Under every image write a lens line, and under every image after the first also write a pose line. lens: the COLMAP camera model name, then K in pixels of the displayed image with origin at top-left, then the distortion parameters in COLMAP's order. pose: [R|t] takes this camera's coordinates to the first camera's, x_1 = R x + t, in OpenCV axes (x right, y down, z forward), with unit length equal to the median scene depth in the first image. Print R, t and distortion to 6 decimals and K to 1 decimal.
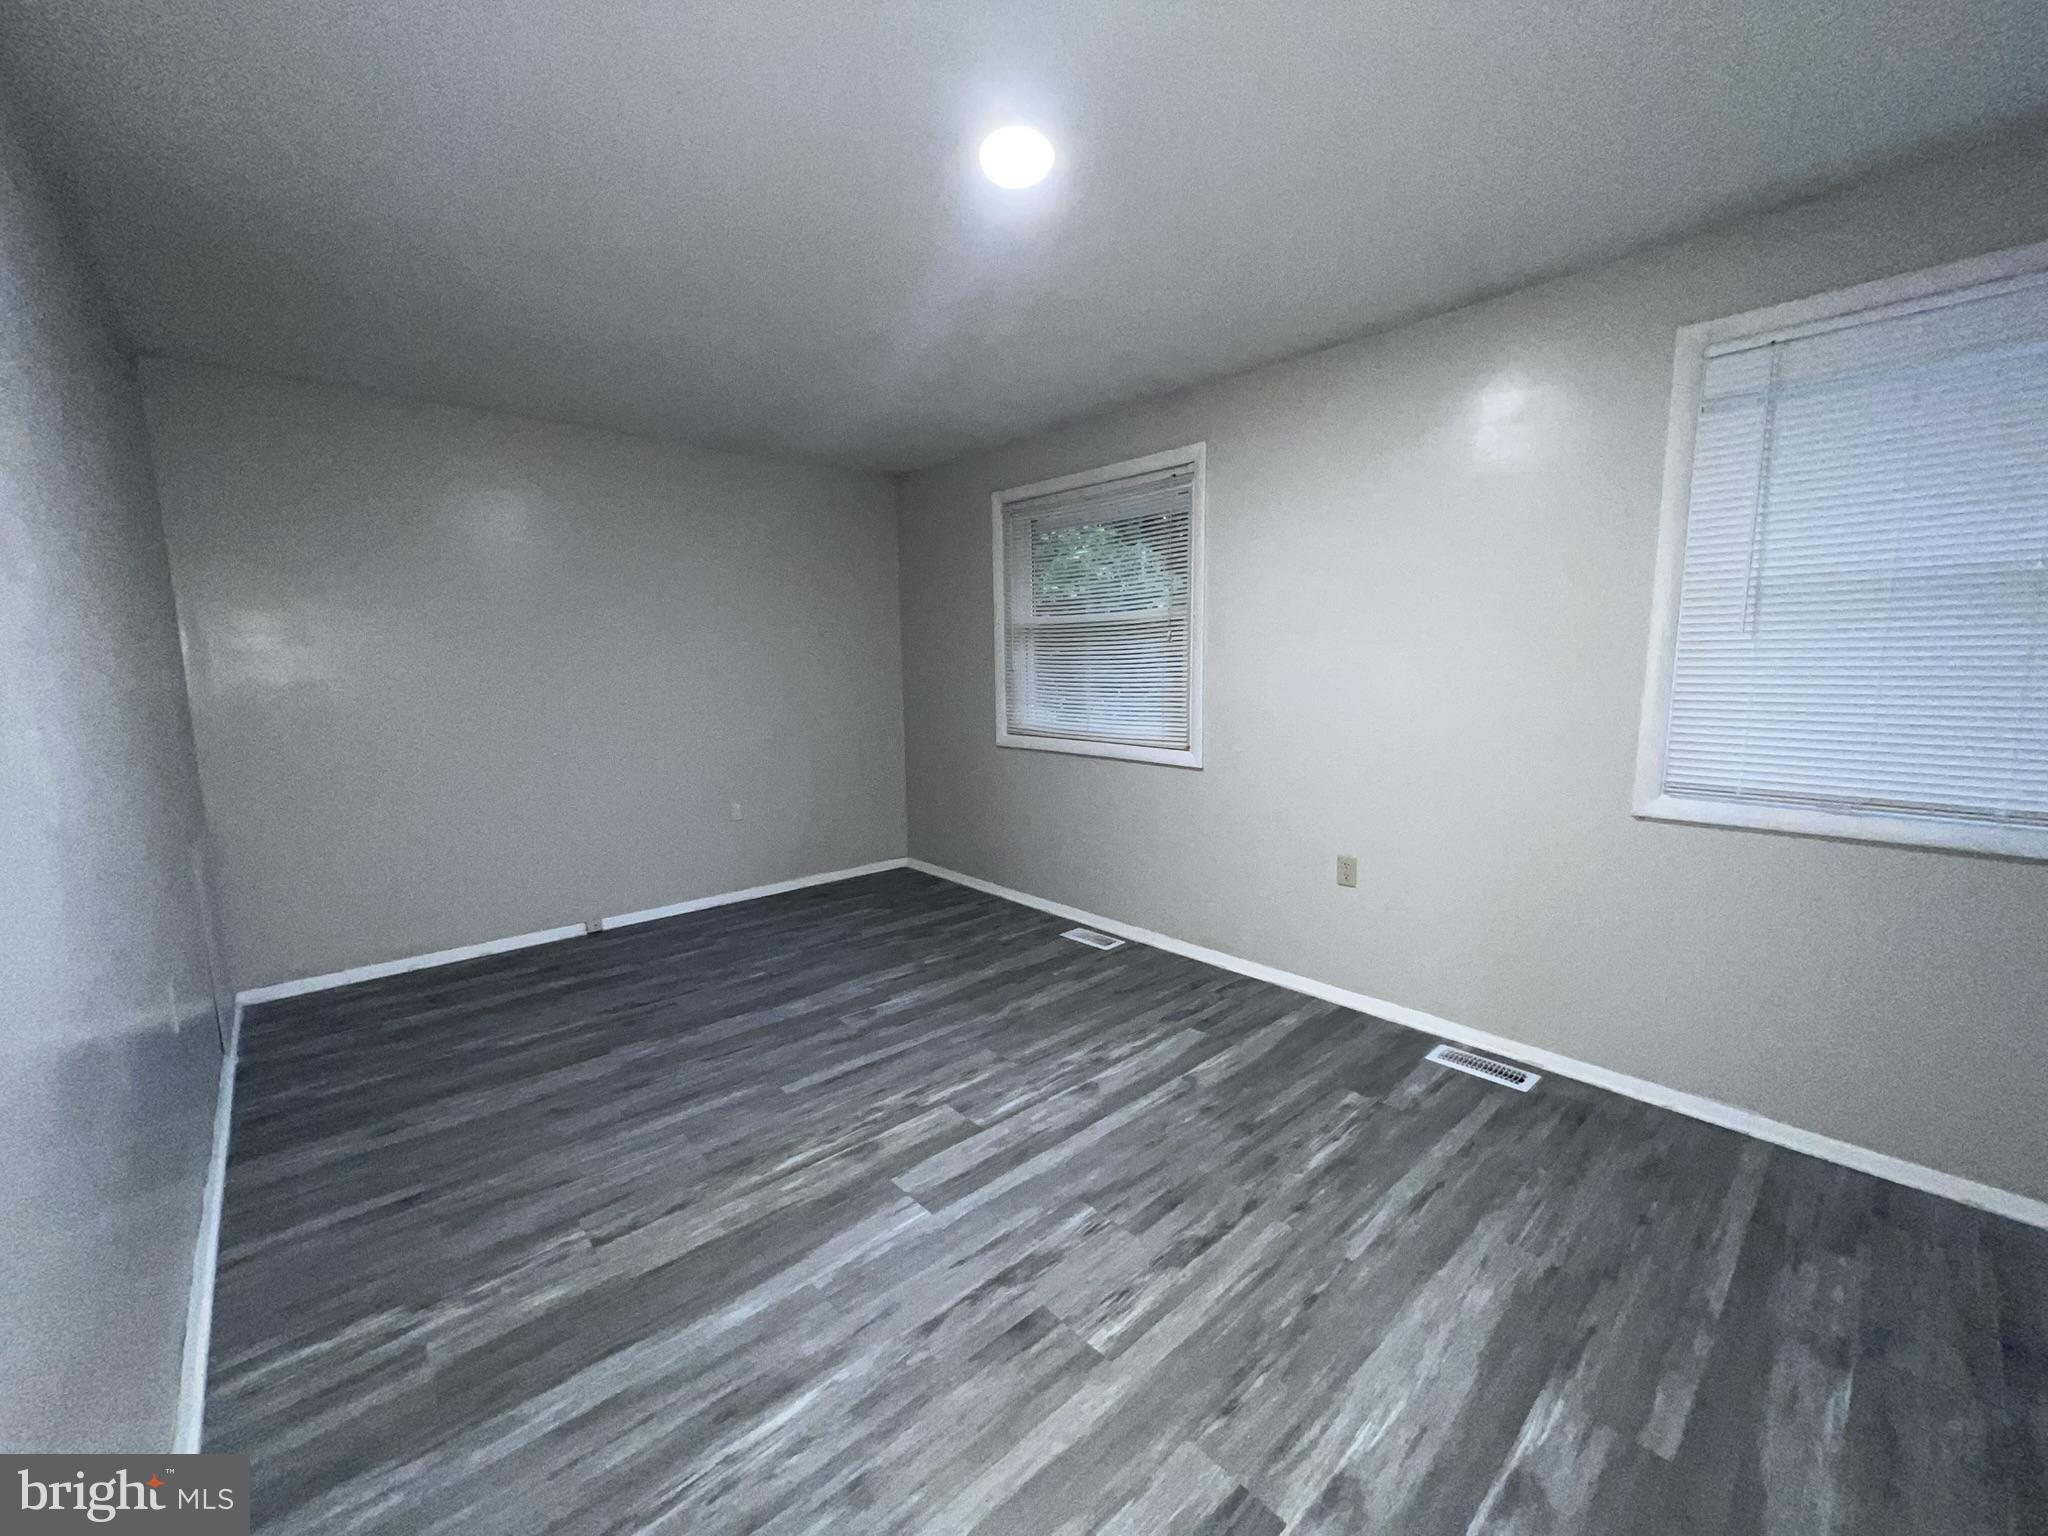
lens RADIAL K [[818.2, 0, 1023.1], [0, 818.2, 765.2], [0, 0, 1]] dist [0.000227, 0.000238]
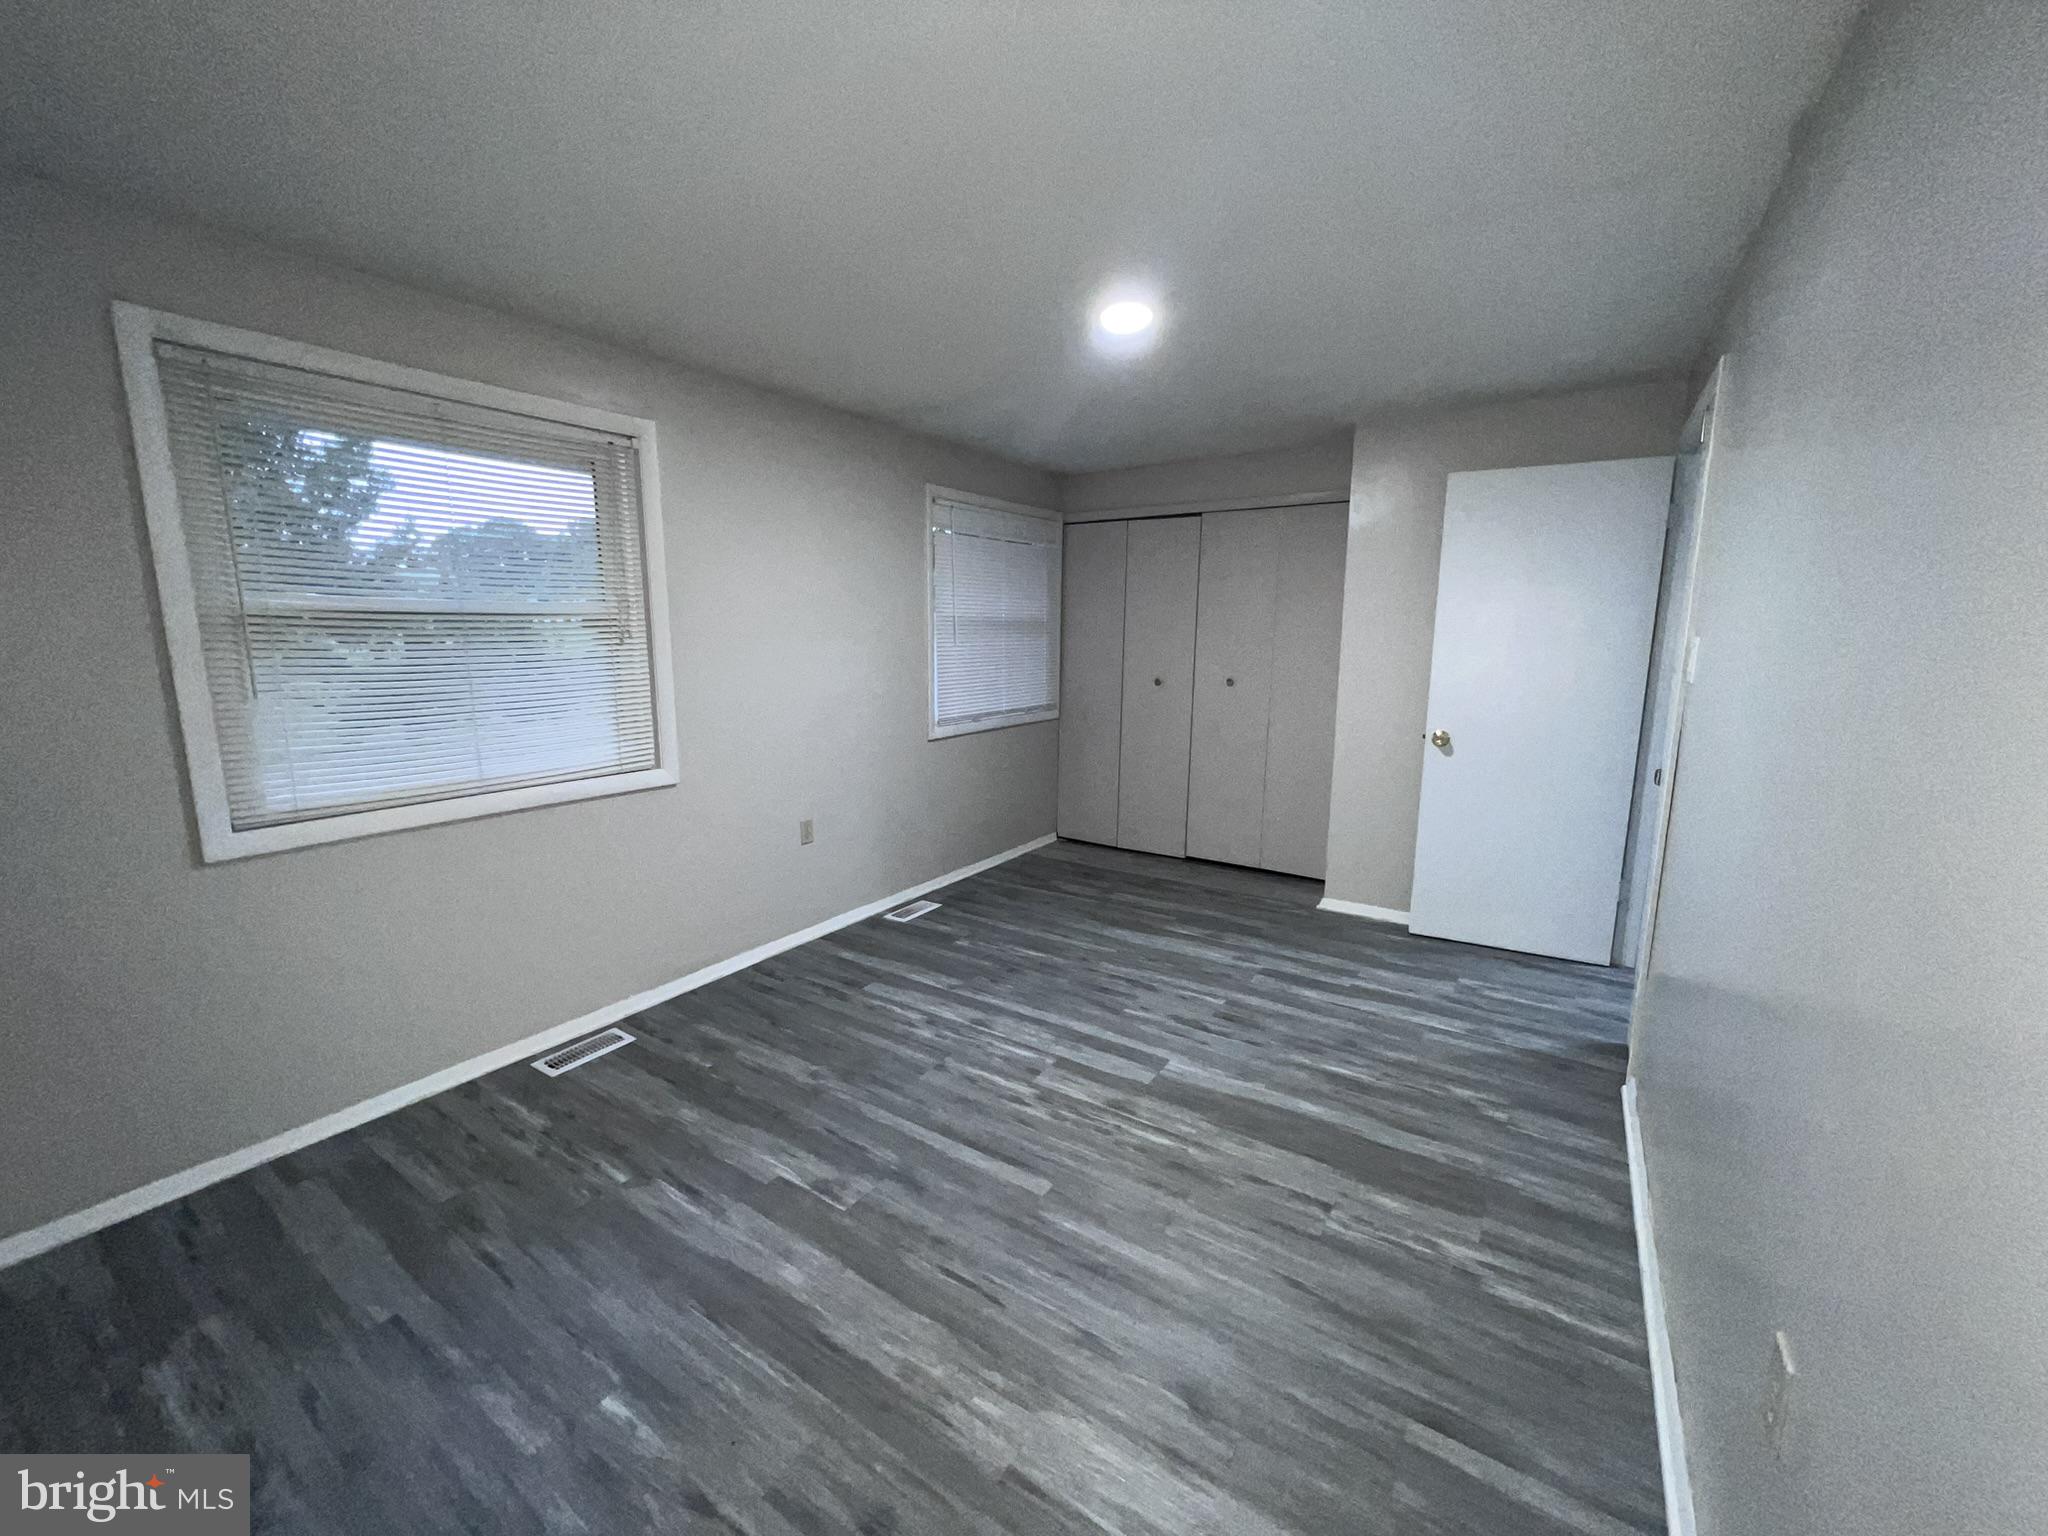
lens RADIAL K [[818.2, 0, 1023.1], [0, 818.2, 765.2], [0, 0, 1]] dist [0.000227, 0.000238]
pose [[-0.241204, -0.149023, 0.958964, -1.091845], [0.128613, 0.974515, 0.183789, -0.195477], [-0.961914, 0.167666, -0.215891, 1.205848]]
